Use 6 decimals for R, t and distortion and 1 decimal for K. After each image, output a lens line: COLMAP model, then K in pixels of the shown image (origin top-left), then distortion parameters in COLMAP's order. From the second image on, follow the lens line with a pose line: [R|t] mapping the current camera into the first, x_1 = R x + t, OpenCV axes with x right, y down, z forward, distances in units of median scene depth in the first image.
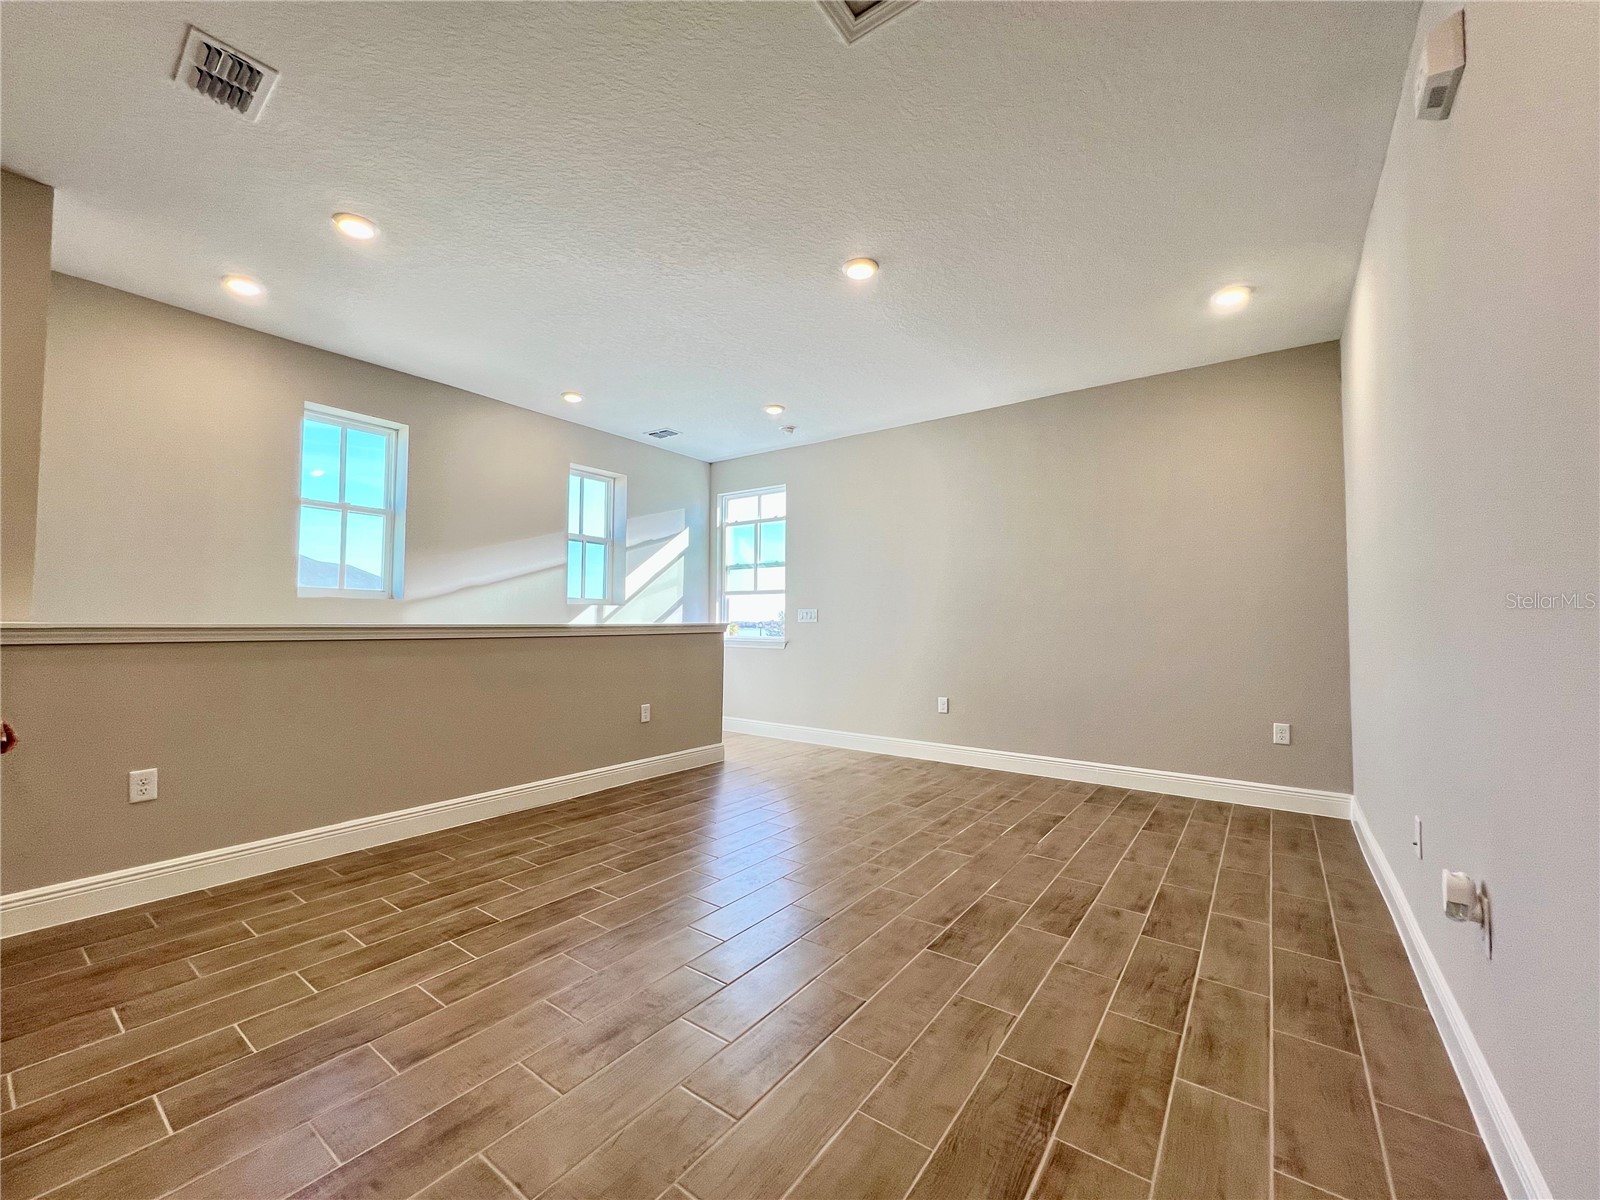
lens RADIAL K [[641.0, 0, 798.4], [0, 641.0, 596.0], [0, 0, 1]] dist [0.004553, 0.000506]
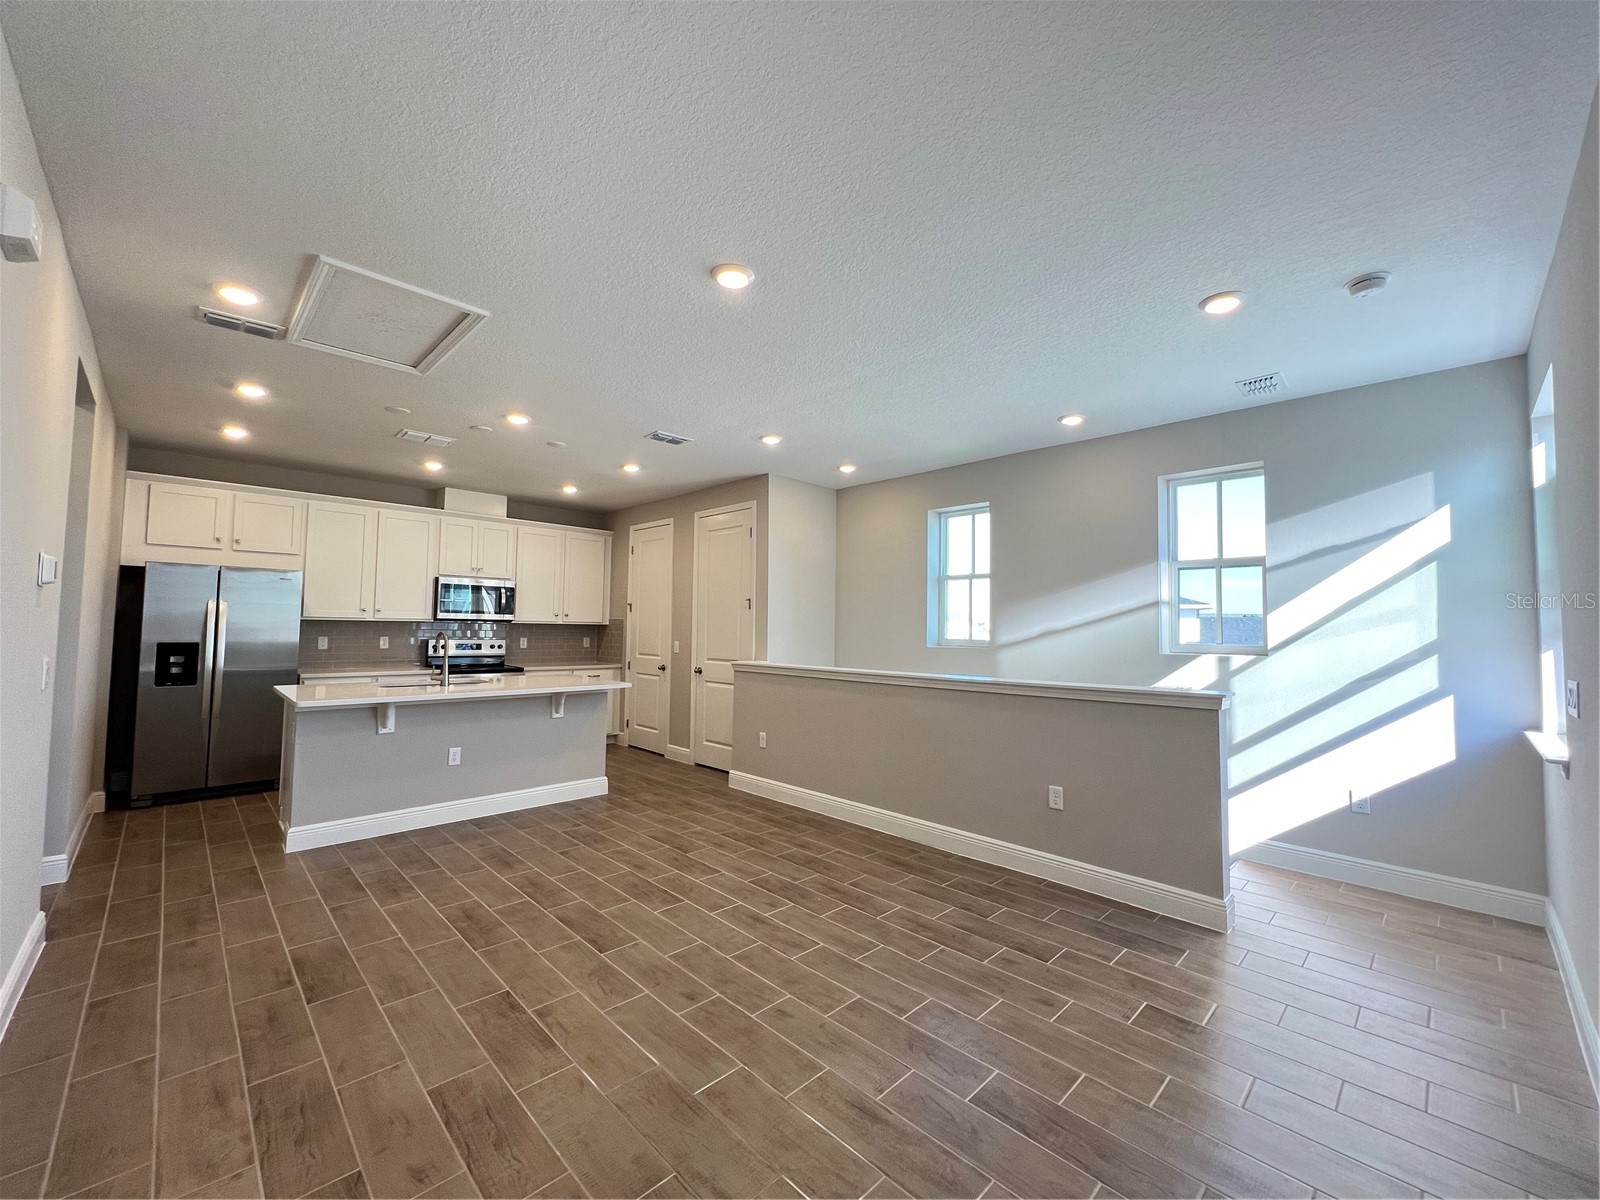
lens RADIAL K [[643.6, 0, 799.1], [0, 643.6, 601.0], [0, 0, 1]] dist [0.001956, 0.000025]
pose [[-0.164096, -0.053976, -0.984967, 0.975510], [0.029198, 0.997799, -0.059544, -0.032870], [0.986012, -0.038530, -0.162159, 1.327818]]
